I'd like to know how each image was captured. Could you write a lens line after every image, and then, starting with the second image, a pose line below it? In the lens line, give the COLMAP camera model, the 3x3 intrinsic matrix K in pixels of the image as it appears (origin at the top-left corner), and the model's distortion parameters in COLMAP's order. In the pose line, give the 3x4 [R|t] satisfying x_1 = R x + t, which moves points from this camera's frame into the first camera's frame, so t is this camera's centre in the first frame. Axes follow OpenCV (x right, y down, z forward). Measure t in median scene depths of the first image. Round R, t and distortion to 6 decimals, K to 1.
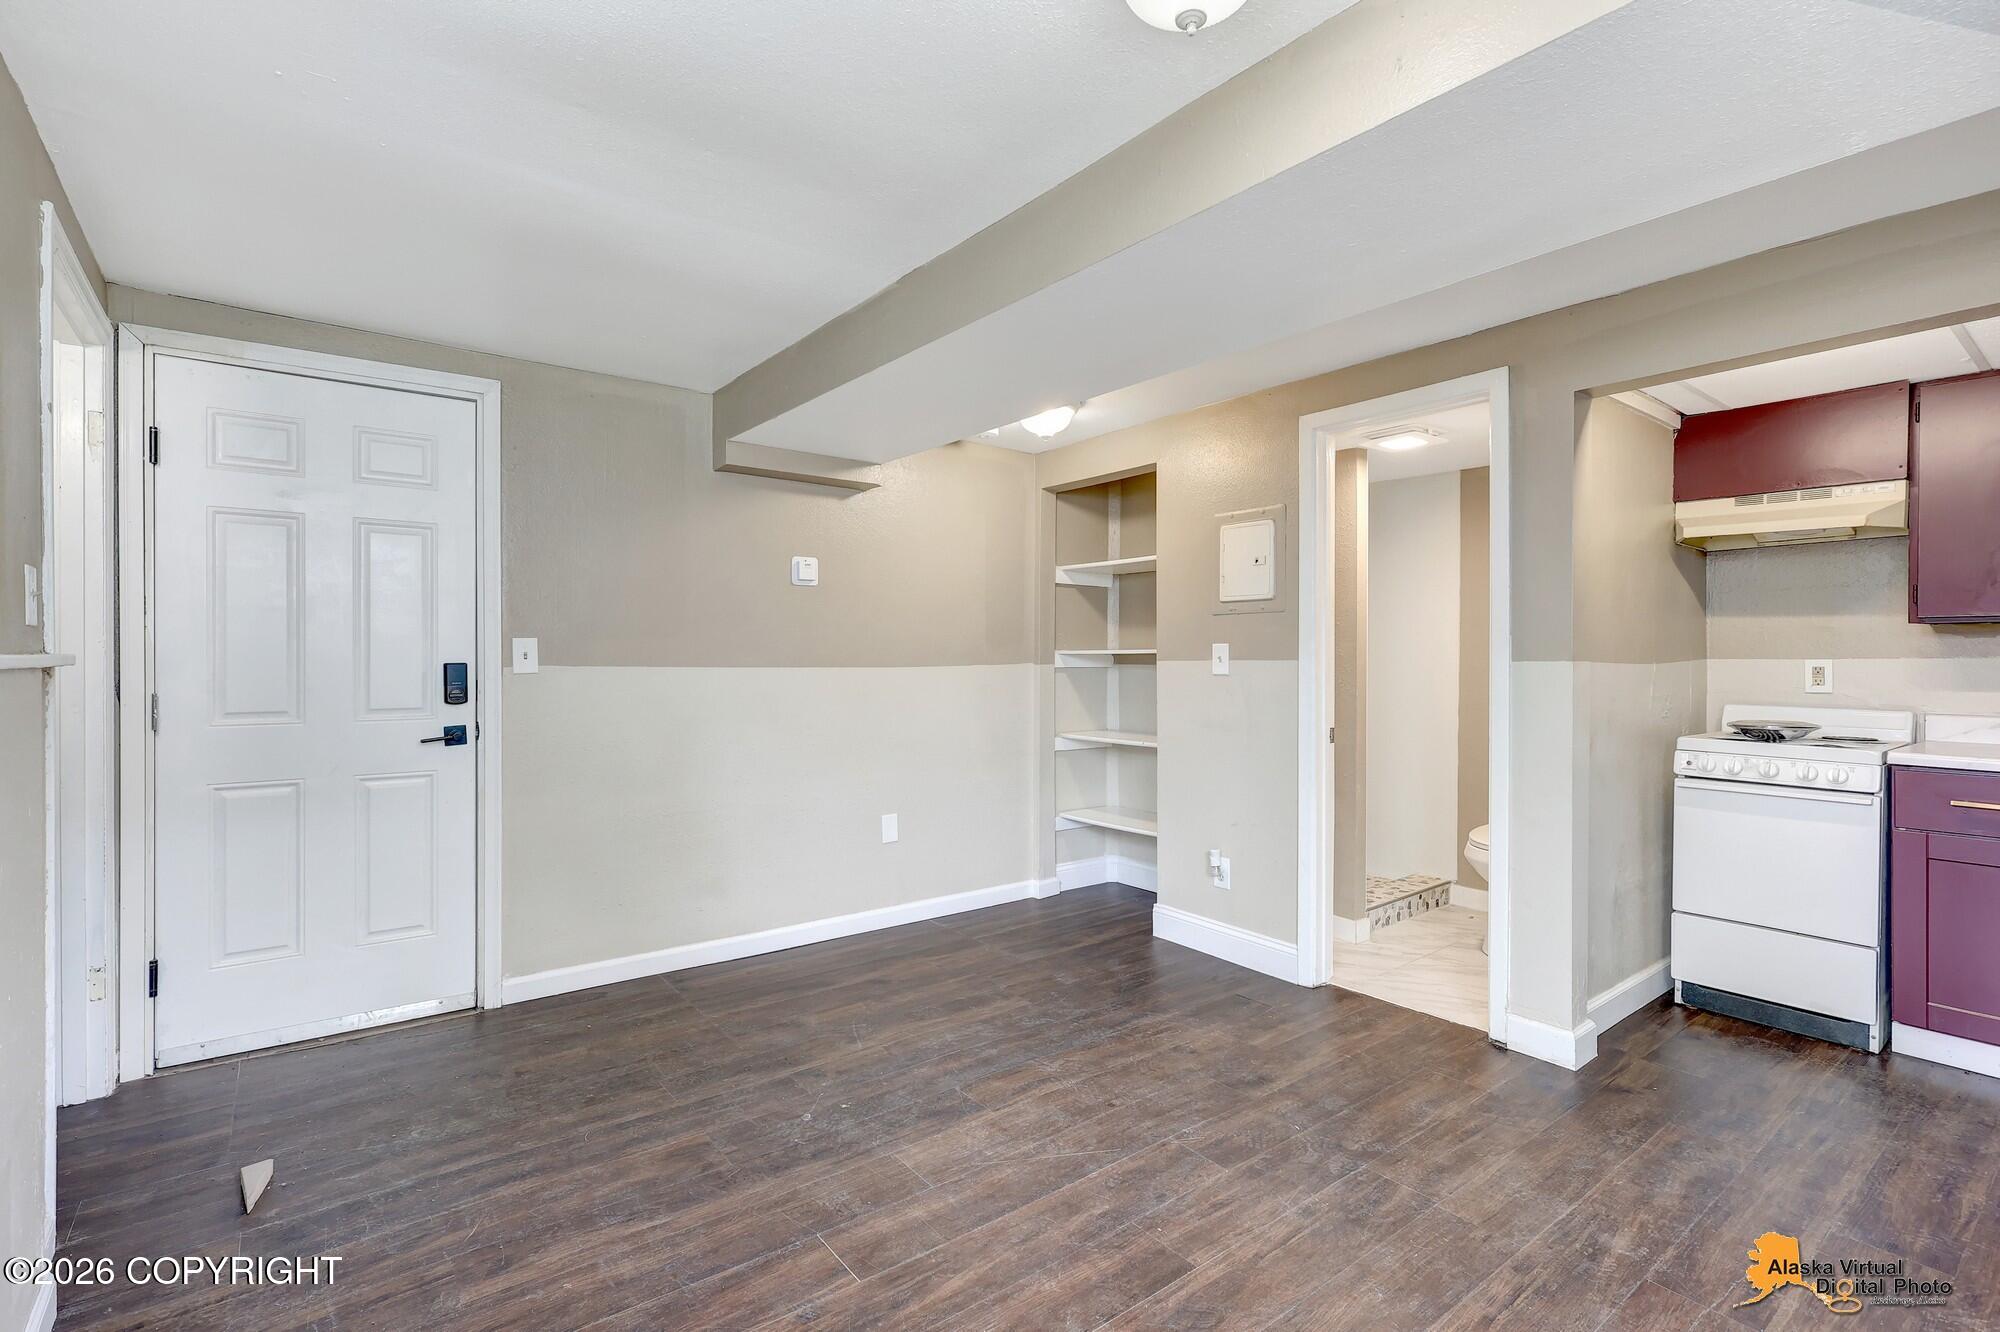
lens RADIAL K [[921.6, 0, 1000.0], [0, 921.6, 666.0], [0, 0, 1]] dist [-0.001764, -0.000075]
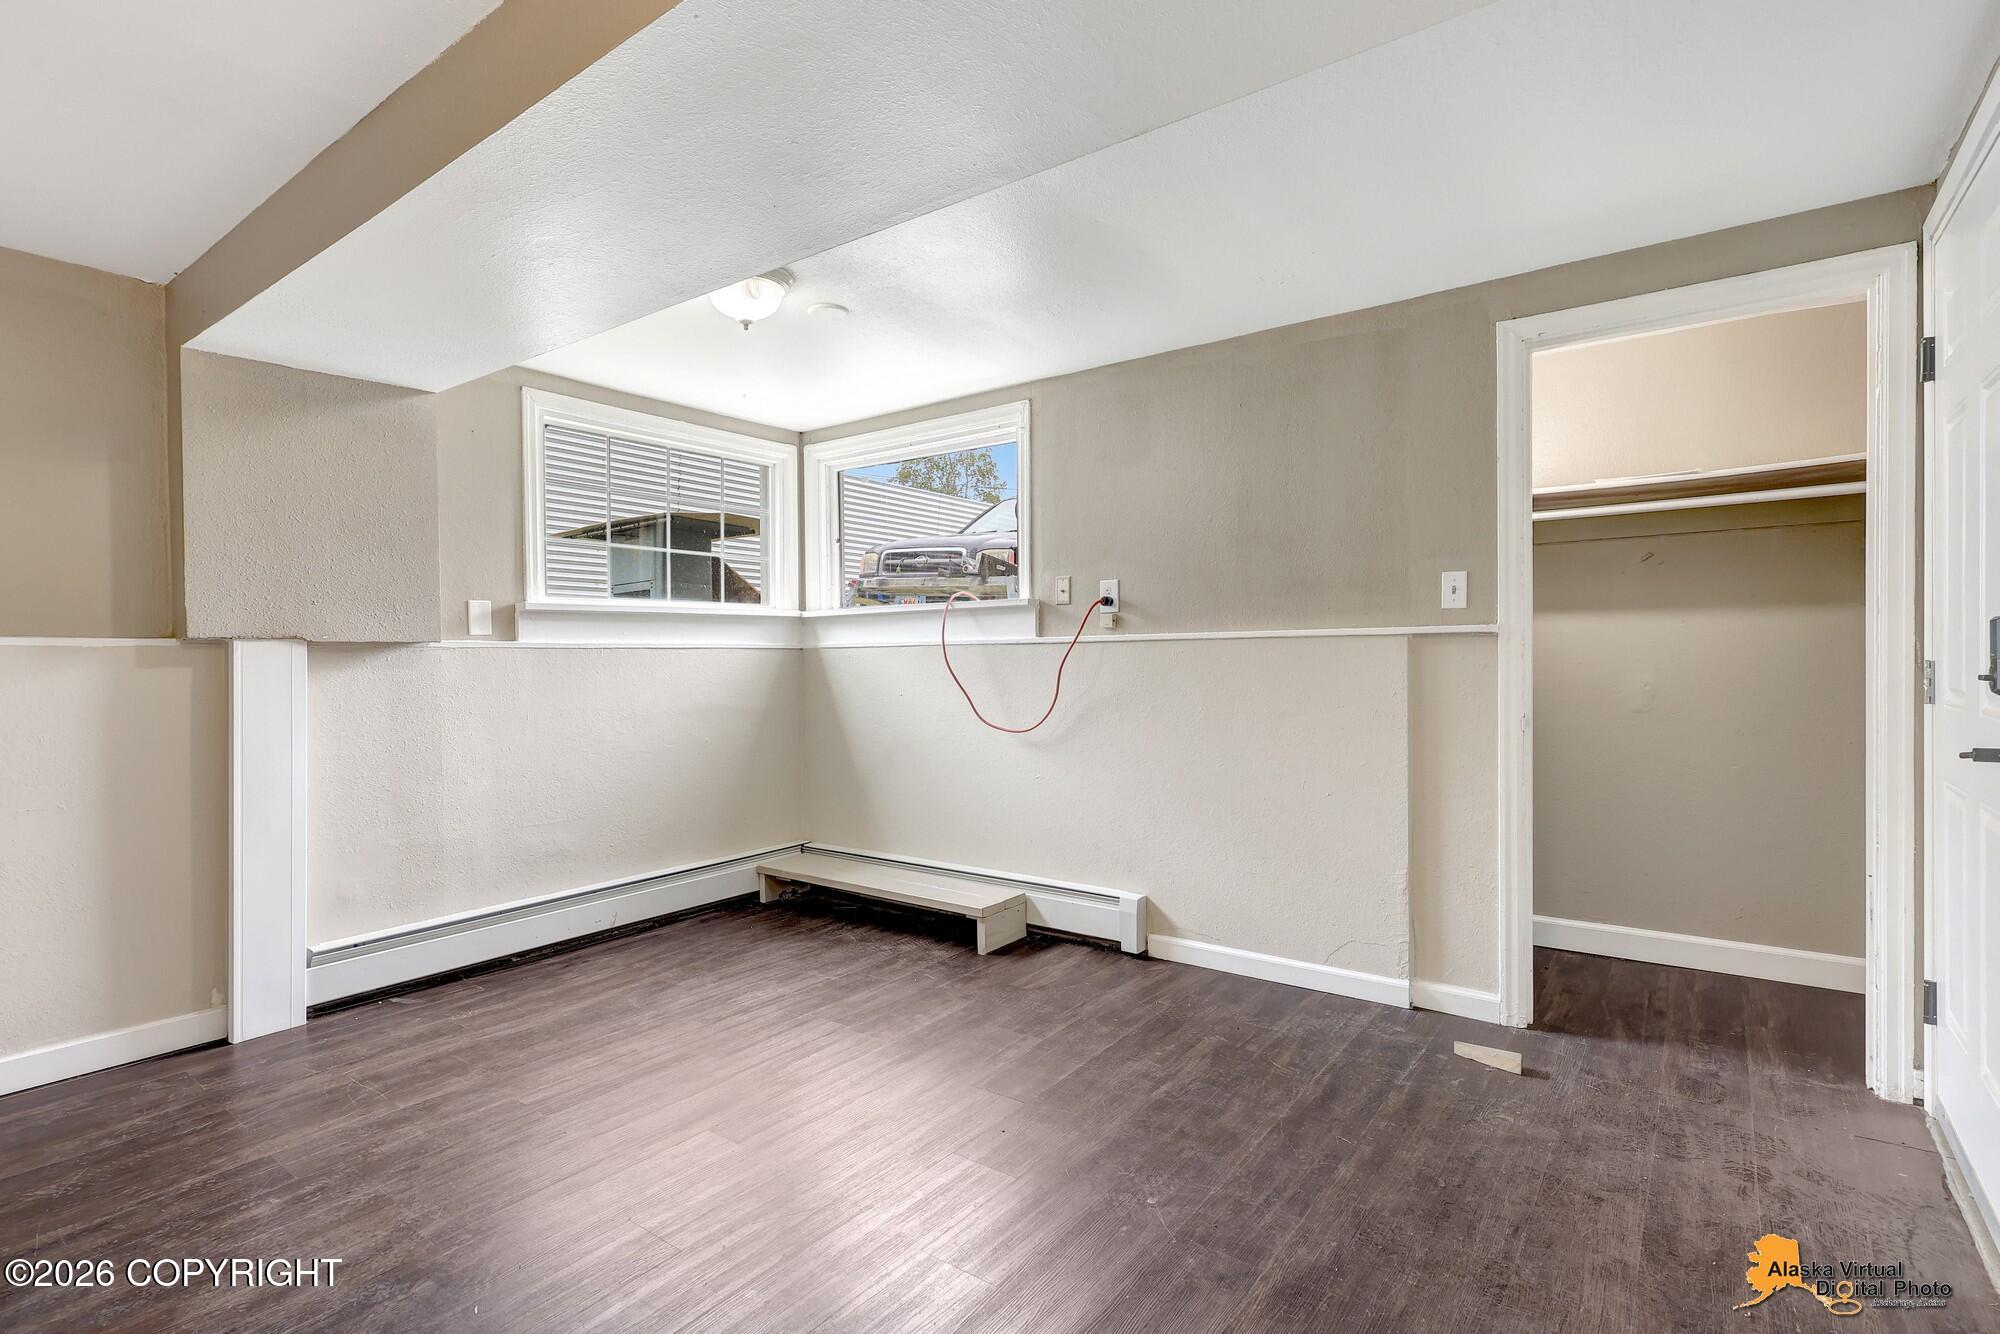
lens RADIAL K [[926.0, 0, 987.4], [0, 926.0, 662.3], [0, 0, 1]] dist [-0.003549, -0.000127]
pose [[-0.966346, 0.010519, -0.257032, 0.103231], [0.006334, 0.999834, 0.017107, 0.010670], [0.257169, 0.014904, -0.966251, 1.411389]]
